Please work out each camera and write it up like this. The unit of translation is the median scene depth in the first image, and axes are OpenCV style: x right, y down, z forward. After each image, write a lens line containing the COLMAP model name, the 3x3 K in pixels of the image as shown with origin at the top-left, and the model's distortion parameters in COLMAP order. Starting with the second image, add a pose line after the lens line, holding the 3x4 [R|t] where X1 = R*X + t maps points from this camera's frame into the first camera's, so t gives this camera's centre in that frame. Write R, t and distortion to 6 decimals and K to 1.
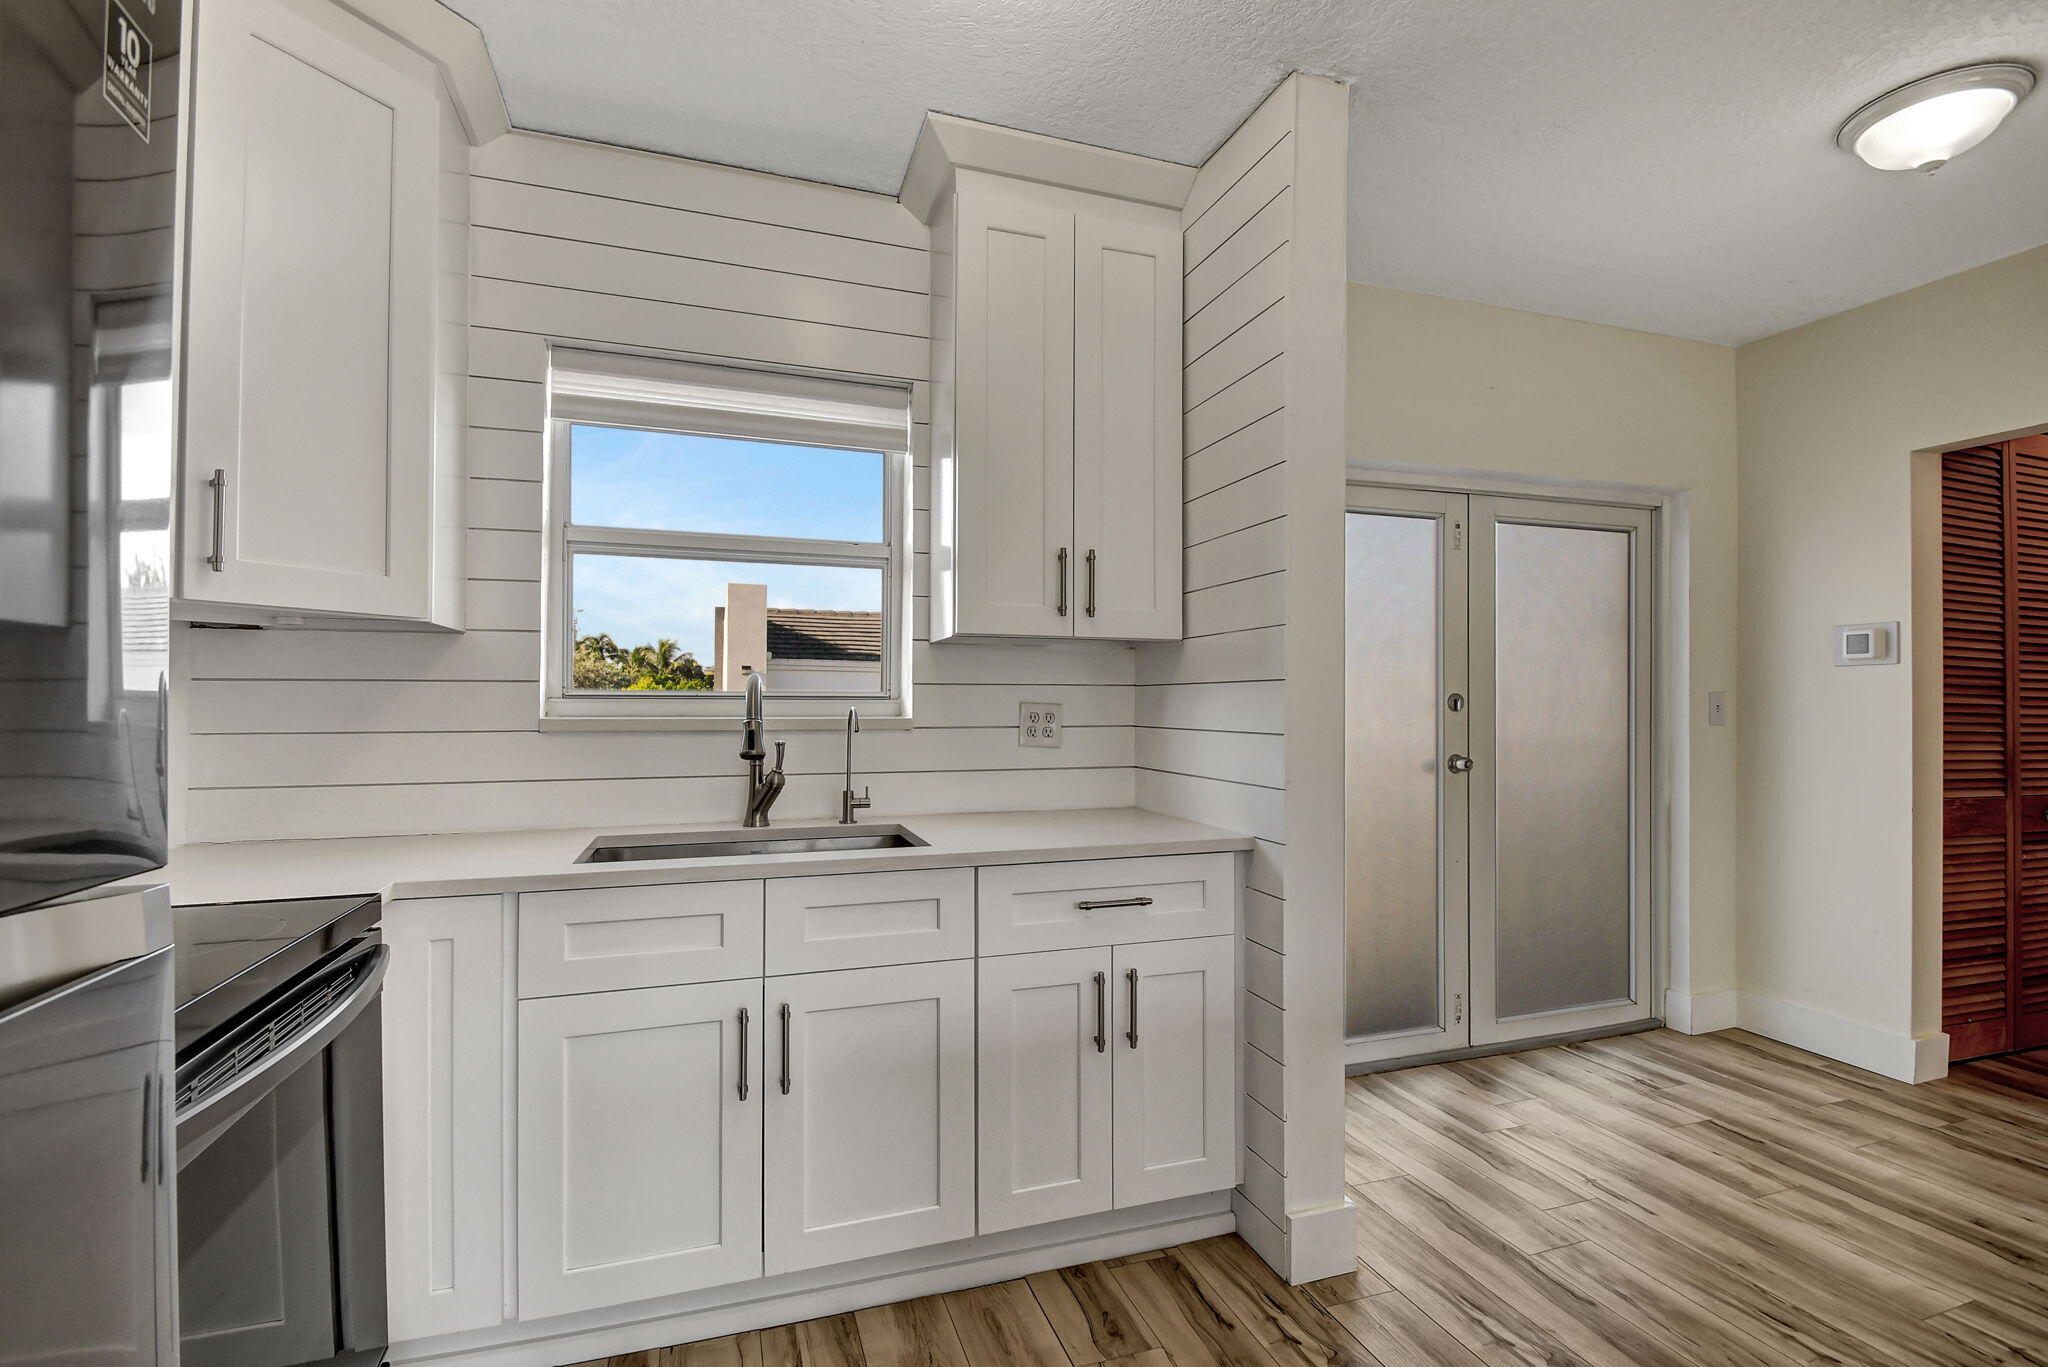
lens RADIAL K [[917.4, 0, 1015.8], [0, 917.4, 700.9], [0, 0, 1]] dist [0.019193, -0.007432]
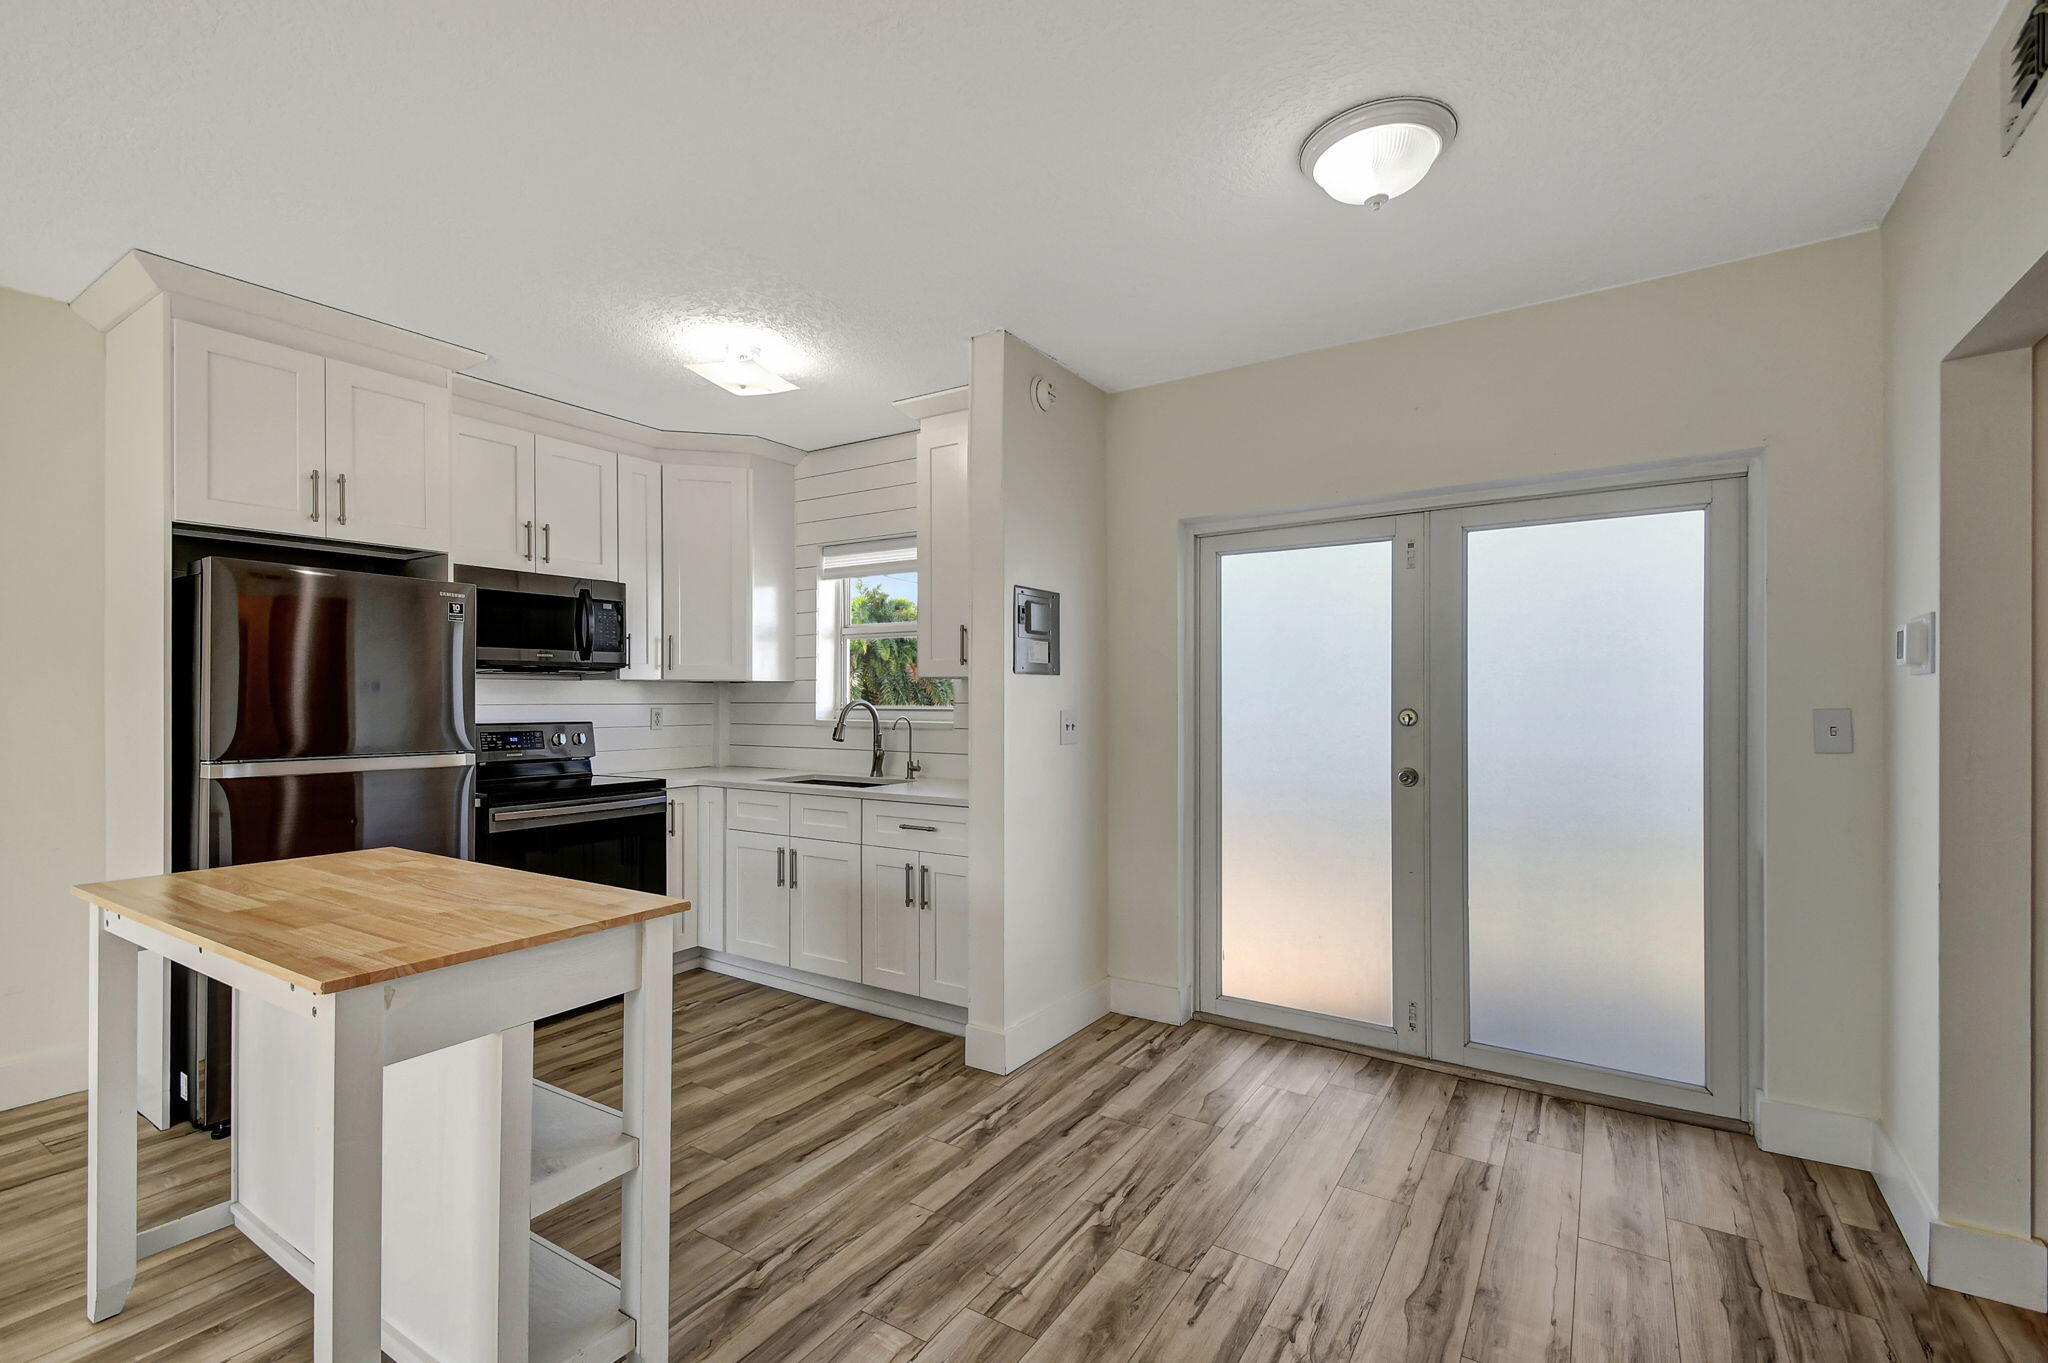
lens RADIAL K [[917.4, 0, 1022.4], [0, 917.4, 692.8], [0, 0, 1]] dist [0.019193, -0.007432]
pose [[0.607526, -0.004182, -0.794288, 1.492860], [0.002120, 0.999991, -0.003643, -0.034251], [0.794297, 0.000529, 0.607530, 0.058768]]
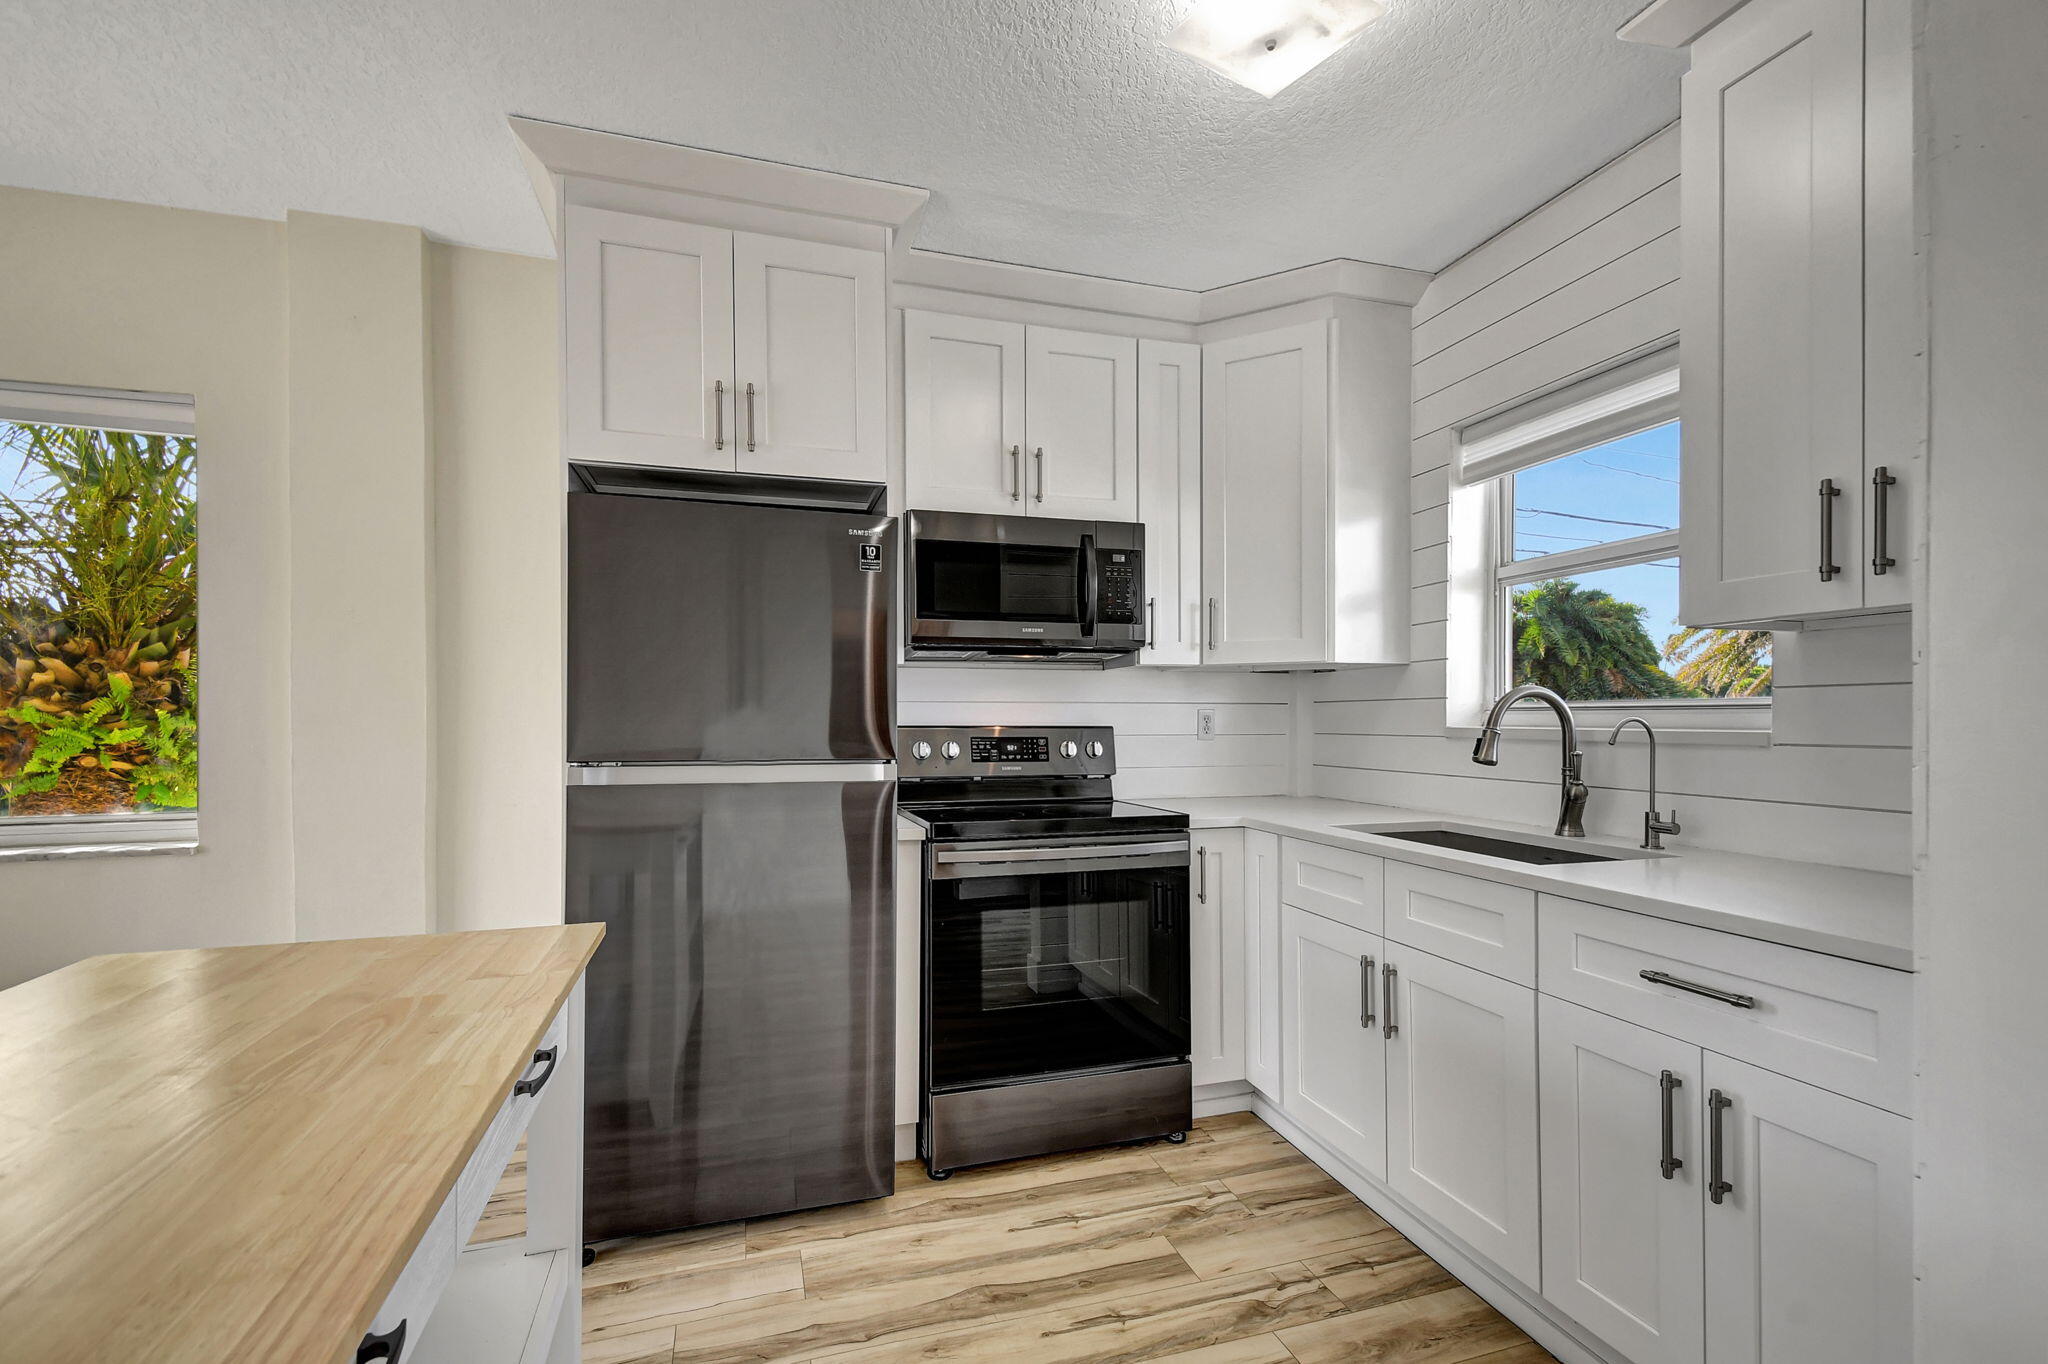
lens RADIAL K [[917.4, 0, 1024.0], [0, 917.4, 716.3], [0, 0, 1]] dist [0.019193, -0.007432]
pose [[-0.025412, -0.001105, -0.999676, 0.758124], [0.002894, 0.999995, -0.001179, 0.005656], [0.999673, -0.002923, -0.025408, 0.438618]]
